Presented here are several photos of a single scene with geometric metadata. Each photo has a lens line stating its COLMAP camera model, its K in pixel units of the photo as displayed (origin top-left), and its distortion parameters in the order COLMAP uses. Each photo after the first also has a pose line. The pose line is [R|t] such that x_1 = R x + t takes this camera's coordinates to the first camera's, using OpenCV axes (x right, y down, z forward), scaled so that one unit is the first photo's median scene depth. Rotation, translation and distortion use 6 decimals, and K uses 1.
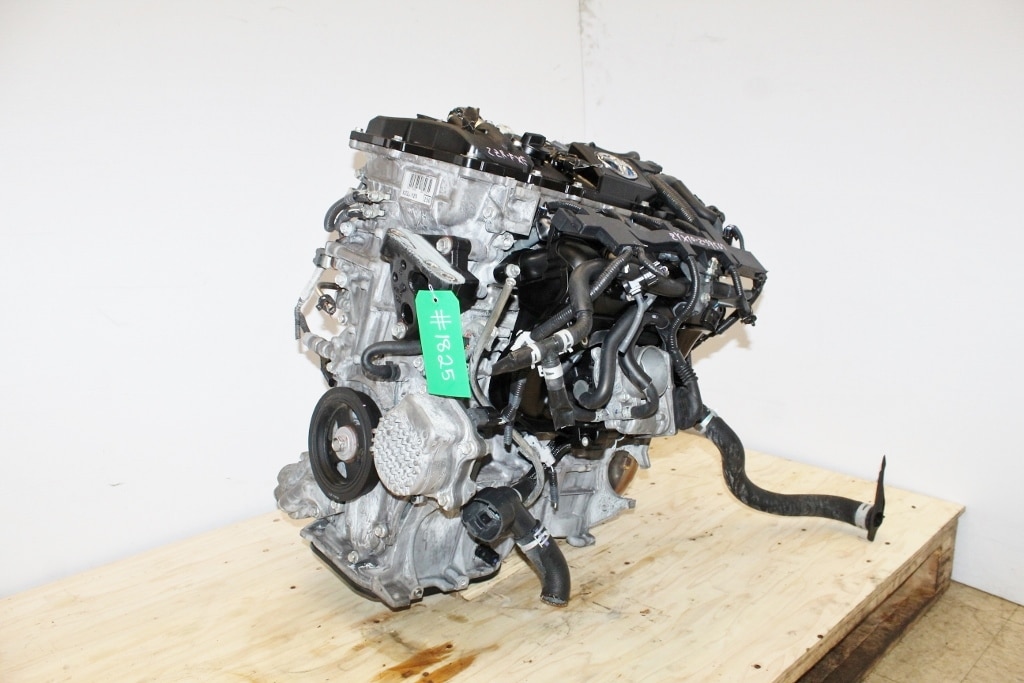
lens RADIAL K [[848.4, 0, 518.1], [0, 848.4, 343.0], [0, 0, 1]] dist [-0.157667, 0.130597]
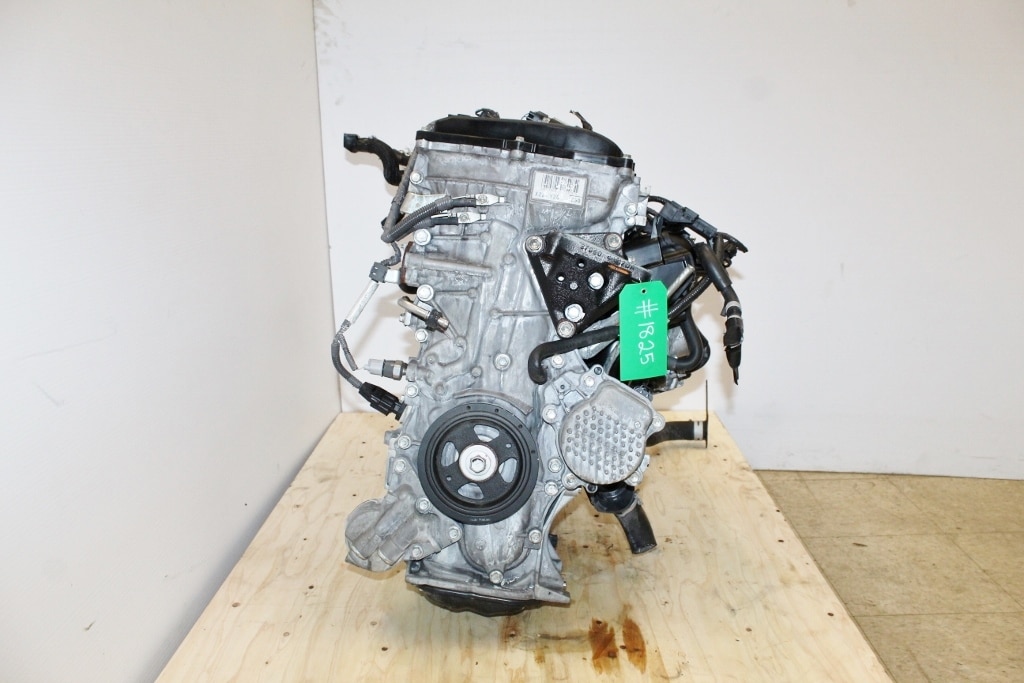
lens RADIAL K [[848.4, 0, 518.1], [0, 848.4, 343.0], [0, 0, 1]] dist [-0.157667, 0.130597]
pose [[0.718616, -0.159887, 0.676777, -0.855876], [0.156768, 0.985405, 0.066340, -0.073764], [-0.677506, 0.058424, 0.733193, 0.287665]]
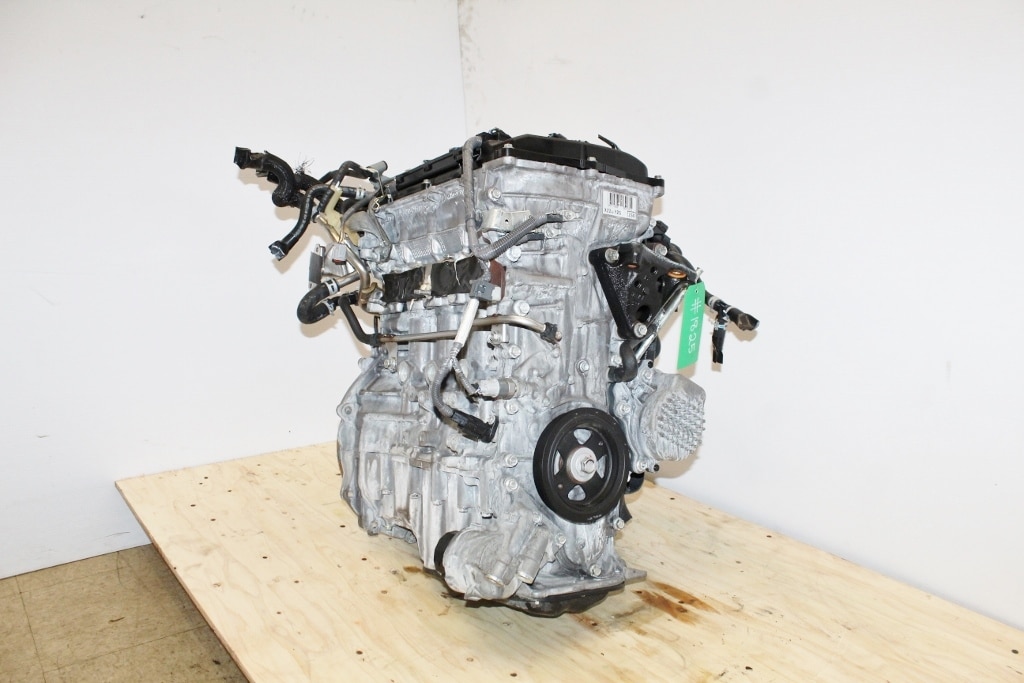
lens RADIAL K [[848.4, 0, 518.1], [0, 848.4, 343.0], [0, 0, 1]] dist [-0.157667, 0.130597]
pose [[0.145834, -0.189015, 0.971085, -1.248020], [0.200949, 0.966776, 0.157999, -0.206872], [-0.968686, 0.172097, 0.178971, 0.939126]]
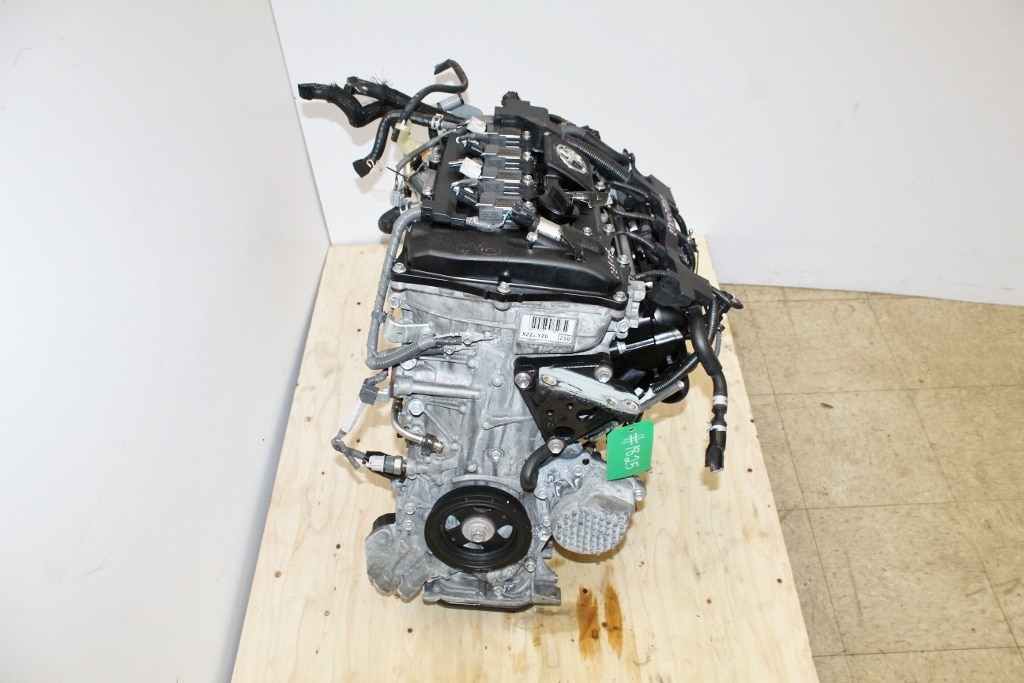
lens RADIAL K [[848.4, 0, 518.1], [0, 848.4, 343.0], [0, 0, 1]] dist [-0.157667, 0.130597]
pose [[0.700746, -0.515846, 0.492807, -0.615953], [0.185639, 0.798826, 0.572202, -0.717684], [-0.688835, -0.309484, 0.655535, 0.370709]]
